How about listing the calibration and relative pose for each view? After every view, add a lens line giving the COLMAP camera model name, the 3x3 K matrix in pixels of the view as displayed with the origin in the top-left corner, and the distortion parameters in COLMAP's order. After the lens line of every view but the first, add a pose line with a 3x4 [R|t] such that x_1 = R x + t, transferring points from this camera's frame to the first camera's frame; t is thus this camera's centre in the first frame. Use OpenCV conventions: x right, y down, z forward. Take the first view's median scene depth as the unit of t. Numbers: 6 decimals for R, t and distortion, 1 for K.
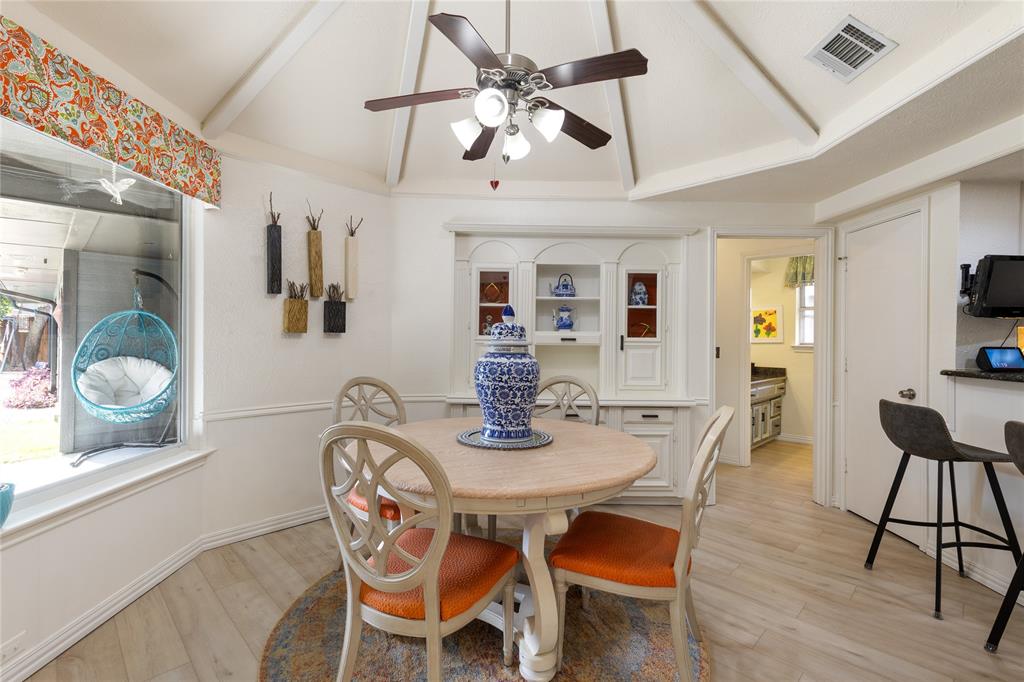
lens RADIAL K [[462.5, 0, 521.0], [0, 462.5, 340.0], [0, 0, 1]] dist [0.012459, -0.002997]
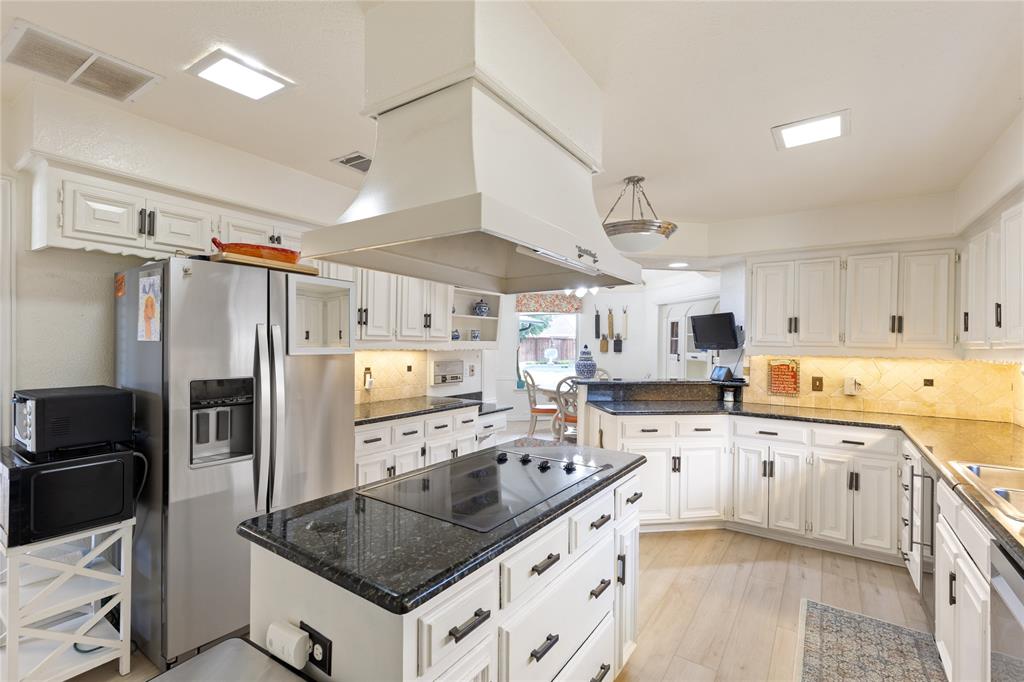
lens RADIAL K [[462.5, 0, 535.1], [0, 462.5, 340.2], [0, 0, 1]] dist [0.012459, -0.002997]
pose [[0.211551, -0.012922, -0.977282, 1.792979], [-0.017785, 0.999696, -0.017069, -0.026691], [0.977205, 0.020992, 0.211257, 0.013232]]
